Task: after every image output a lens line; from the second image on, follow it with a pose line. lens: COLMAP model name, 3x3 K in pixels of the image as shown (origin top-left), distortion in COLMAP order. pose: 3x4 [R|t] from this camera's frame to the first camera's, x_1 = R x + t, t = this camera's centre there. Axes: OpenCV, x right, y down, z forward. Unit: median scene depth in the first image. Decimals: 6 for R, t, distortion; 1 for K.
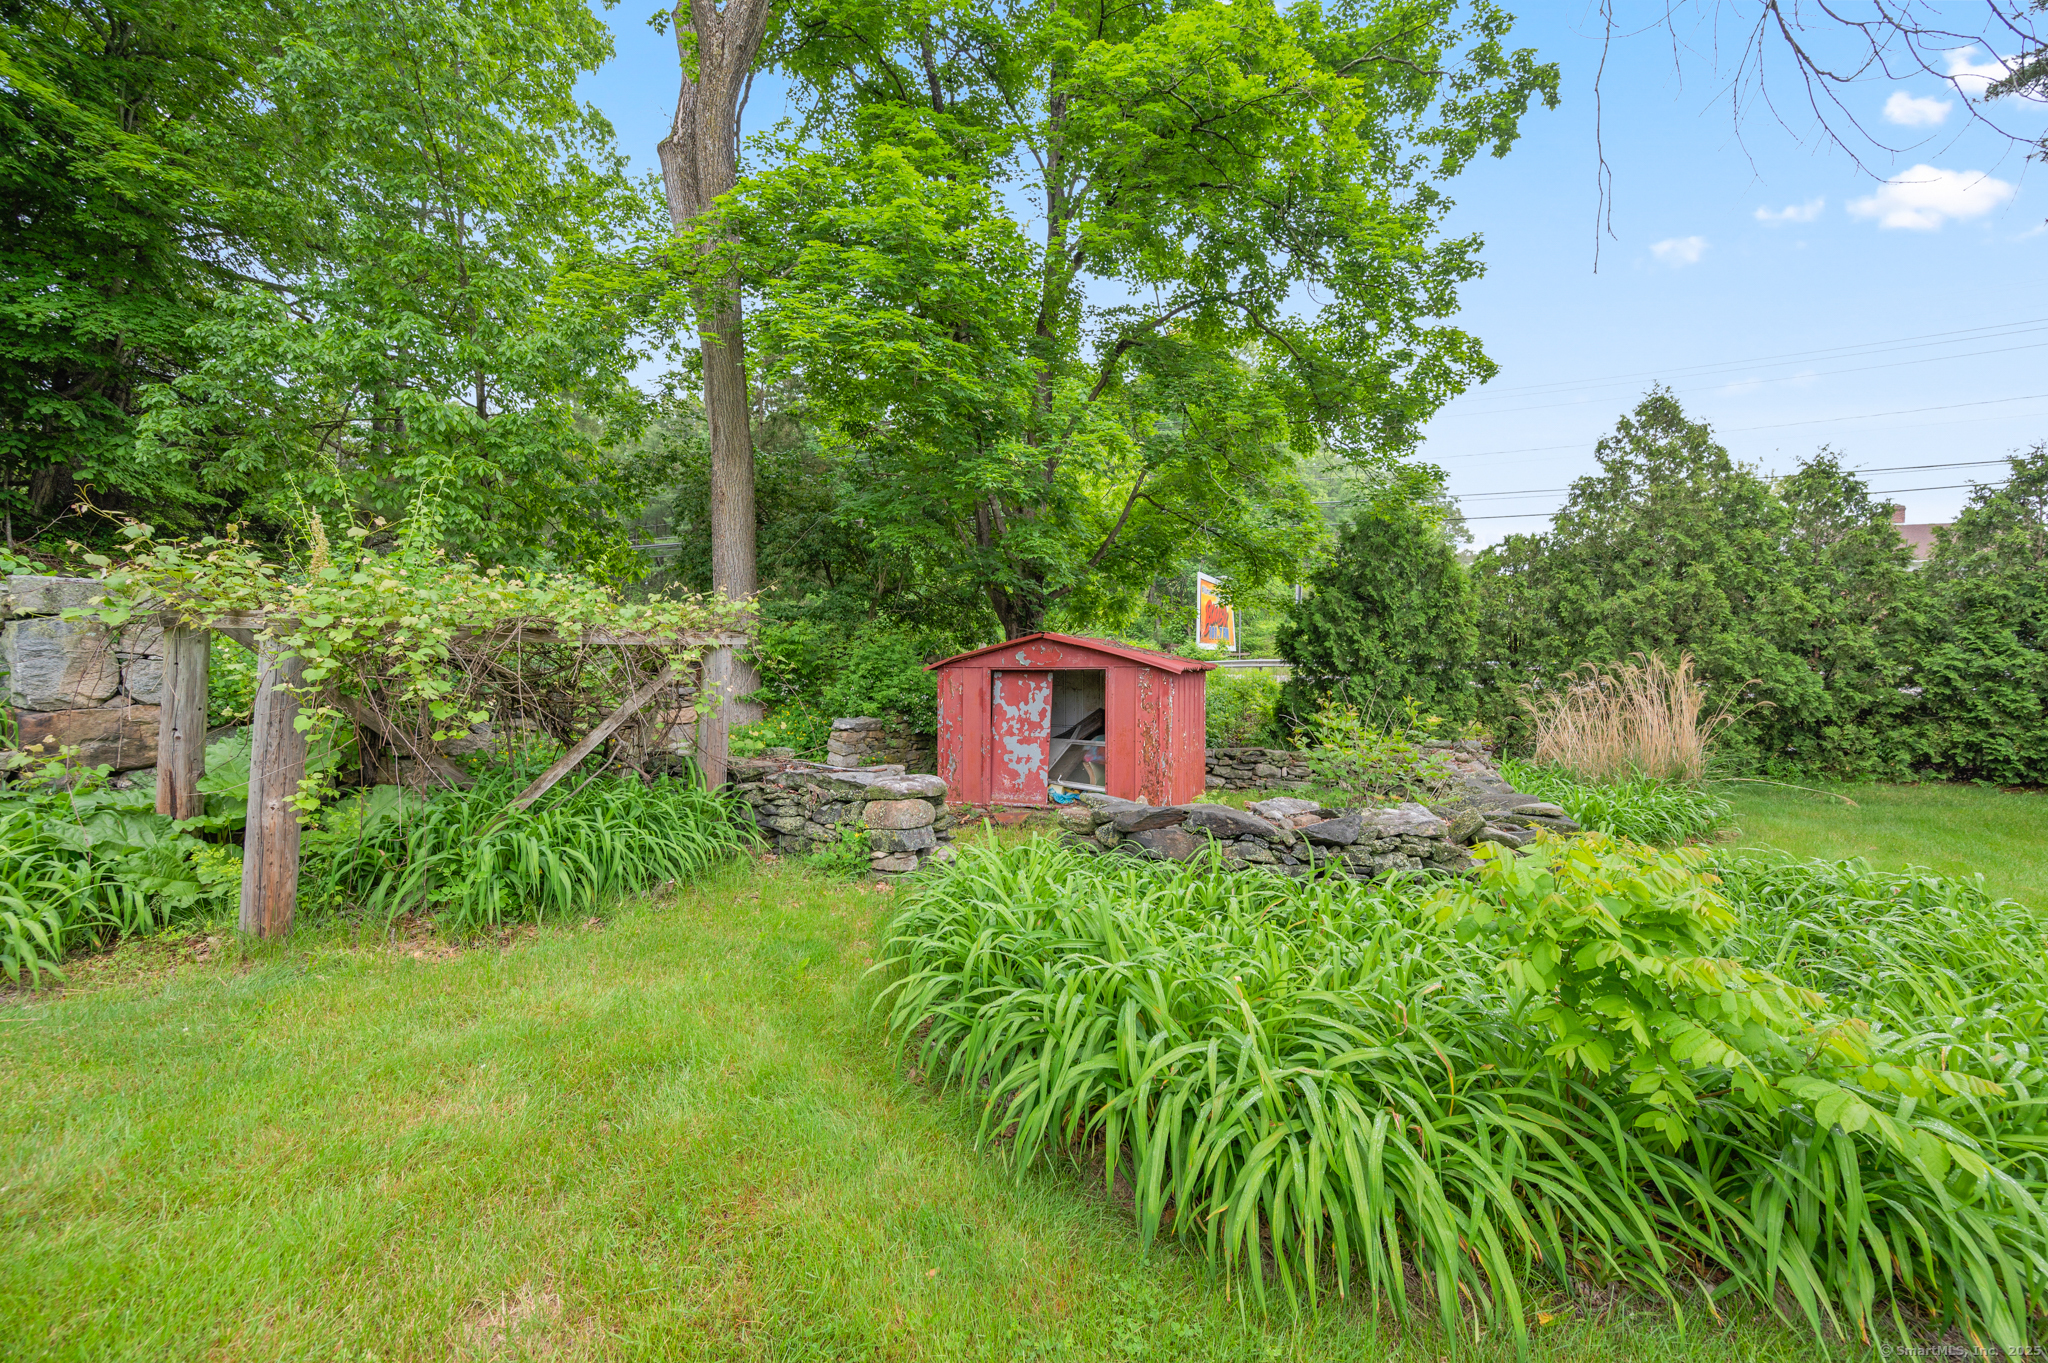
lens RADIAL K [[832.3, 0, 1031.0], [0, 832.3, 674.9], [0, 0, 1]] dist [0.001672, 0.000207]
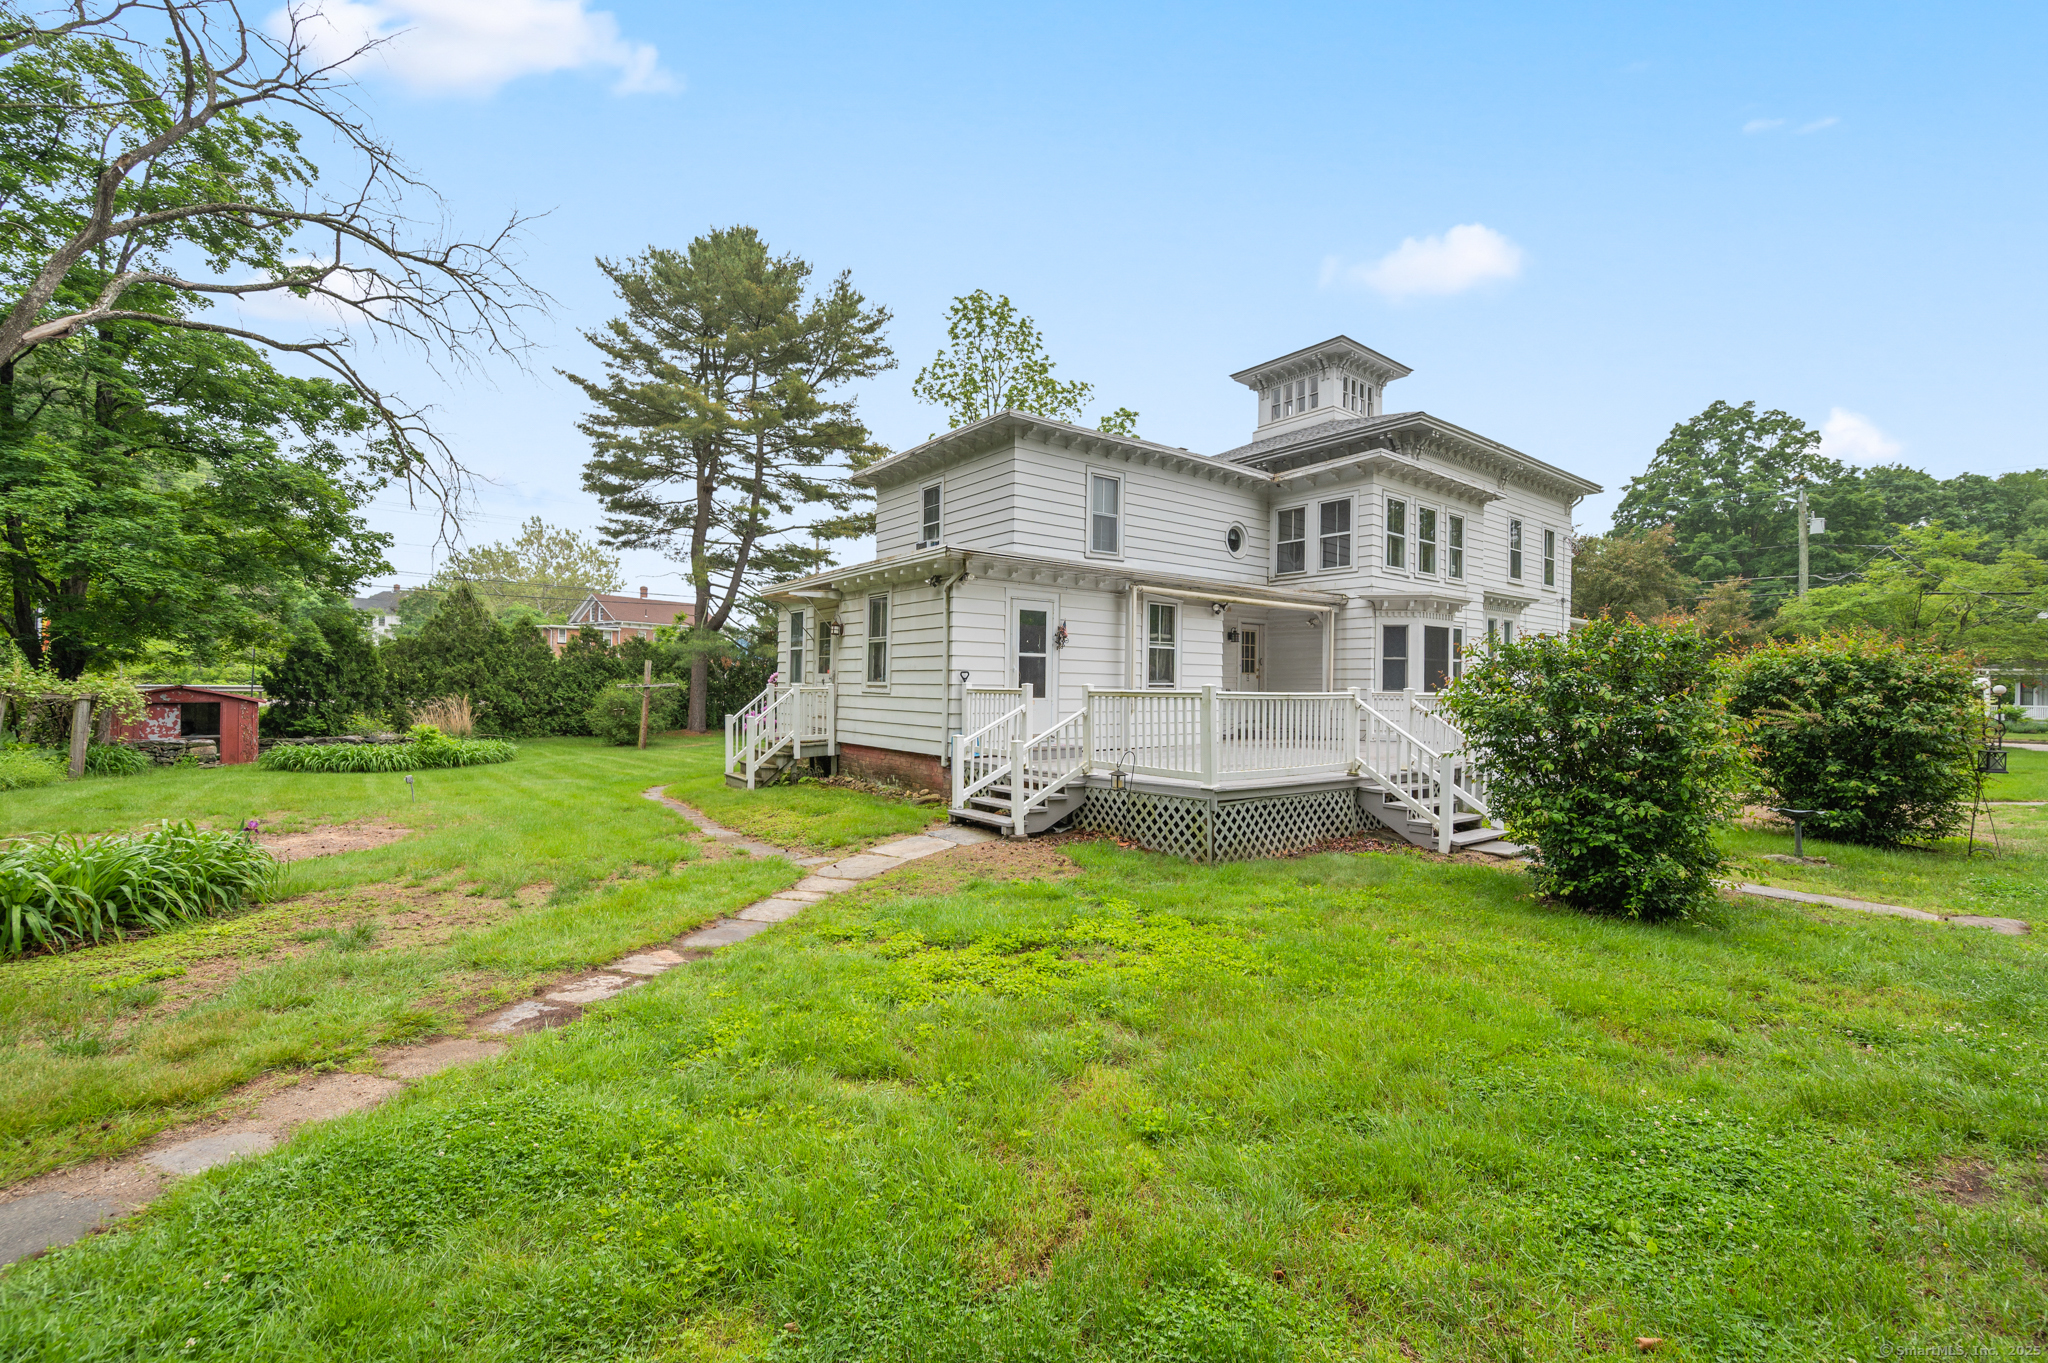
lens RADIAL K [[832.3, 0, 1029.3], [0, 832.3, 682.5], [0, 0, 1]] dist [0.001672, 0.000207]
pose [[0.357575, 0.007017, 0.933858, -1.015656], [-0.000649, 0.999973, -0.007265, -0.036854], [-0.933884, 0.001992, 0.357570, -1.539184]]
